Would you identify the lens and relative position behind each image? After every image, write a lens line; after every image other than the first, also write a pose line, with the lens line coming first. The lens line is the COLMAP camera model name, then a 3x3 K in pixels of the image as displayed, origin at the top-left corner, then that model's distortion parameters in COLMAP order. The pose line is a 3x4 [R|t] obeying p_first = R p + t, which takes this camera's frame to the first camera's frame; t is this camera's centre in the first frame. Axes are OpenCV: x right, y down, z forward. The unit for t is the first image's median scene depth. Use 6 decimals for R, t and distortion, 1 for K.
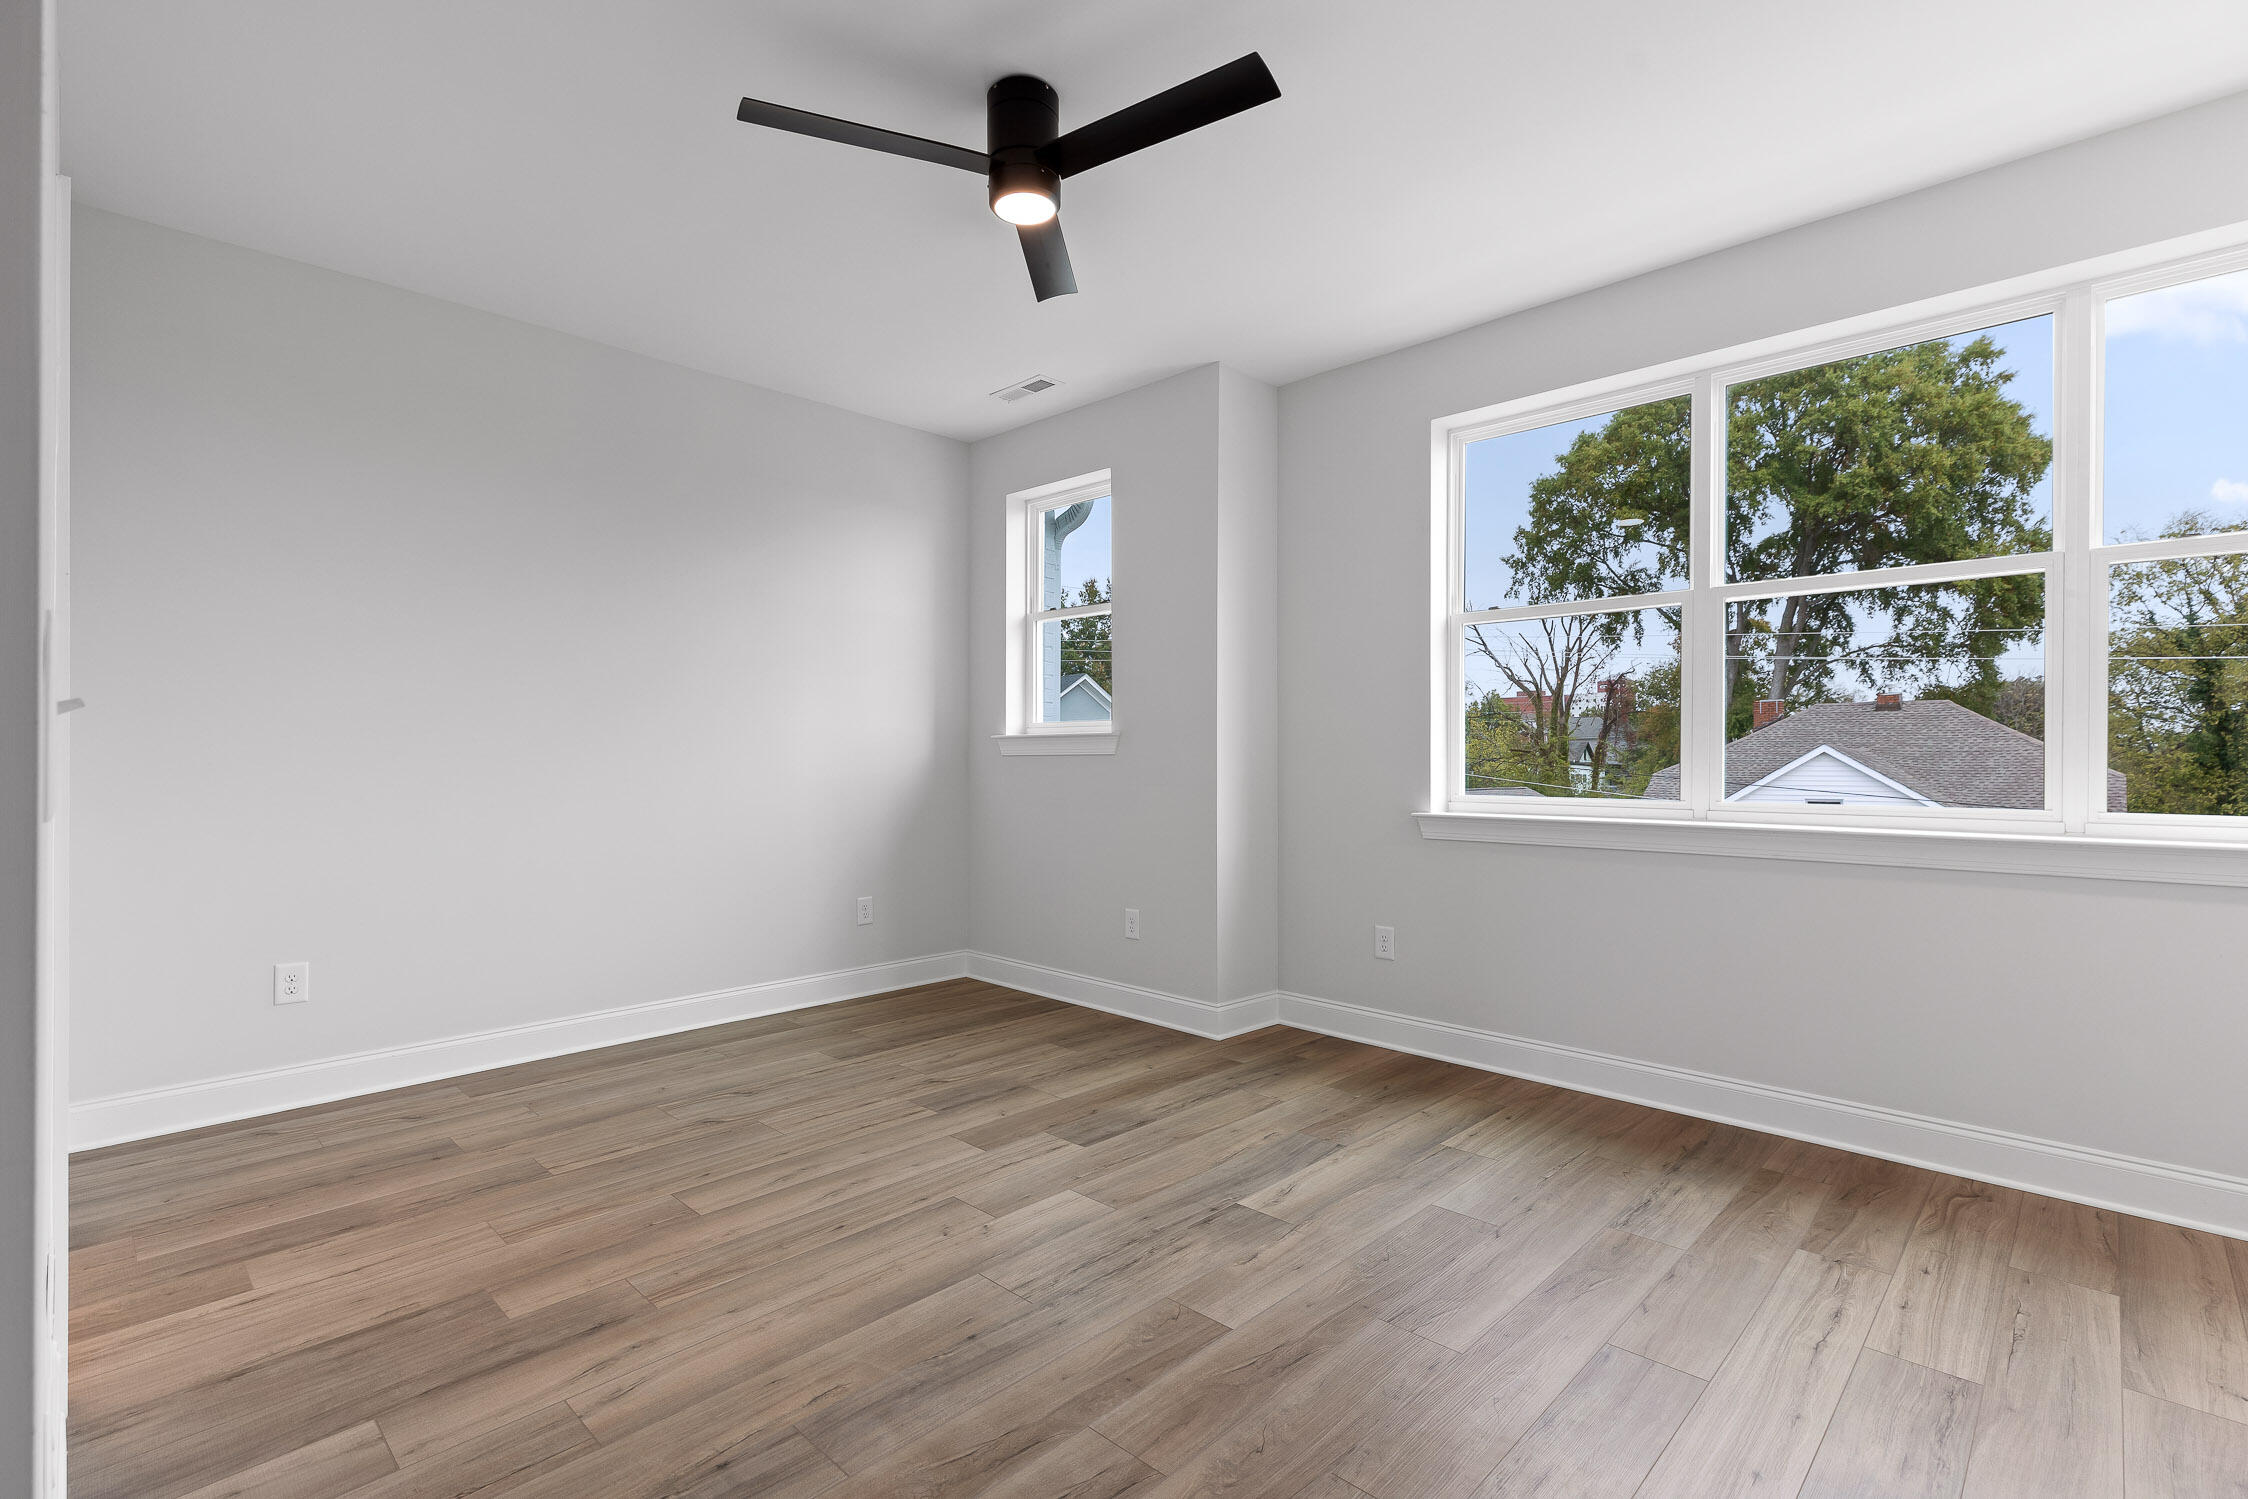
lens RADIAL K [[1026.8, 0, 1121.7], [0, 1026.8, 756.8], [0, 0, 1]] dist [0.004790, -0.001543]
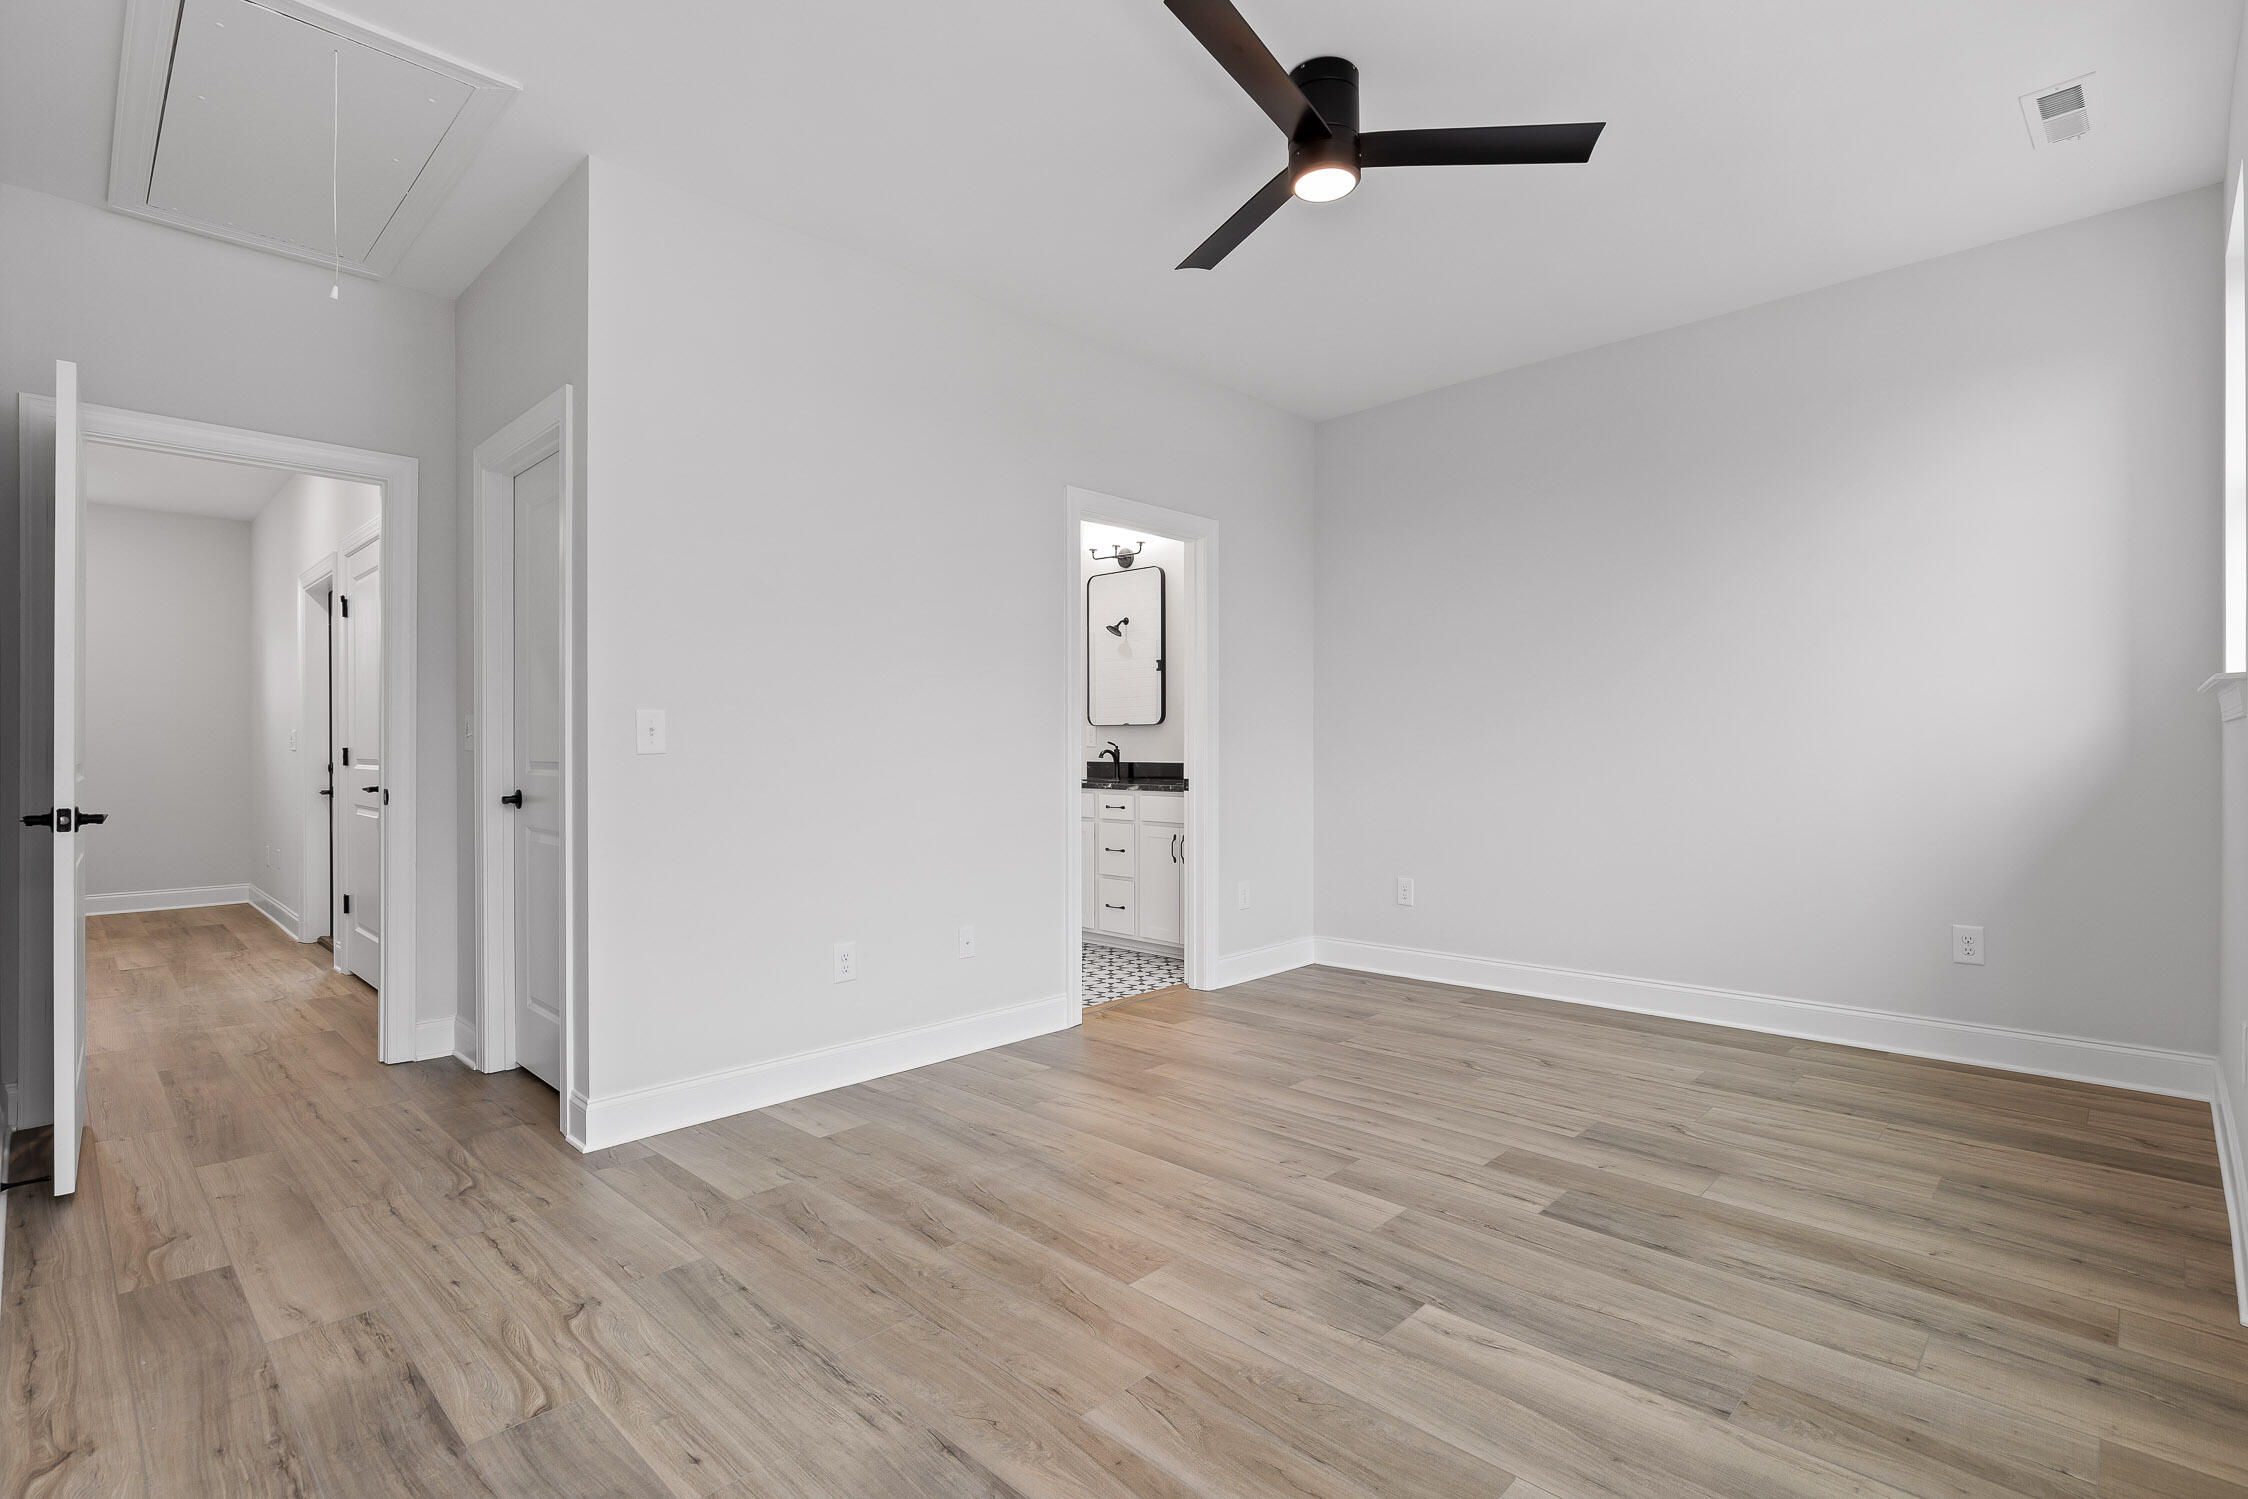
lens RADIAL K [[1063.9, 0, 1125.0], [0, 1063.9, 748.2], [0, 0, 1]] dist [-0.009573, -0.000193]
pose [[-0.005169, 0.000937, -0.999986, 0.773761], [0.009177, 0.999957, 0.000889, 0.011309], [0.999945, -0.009172, -0.005178, 0.664651]]
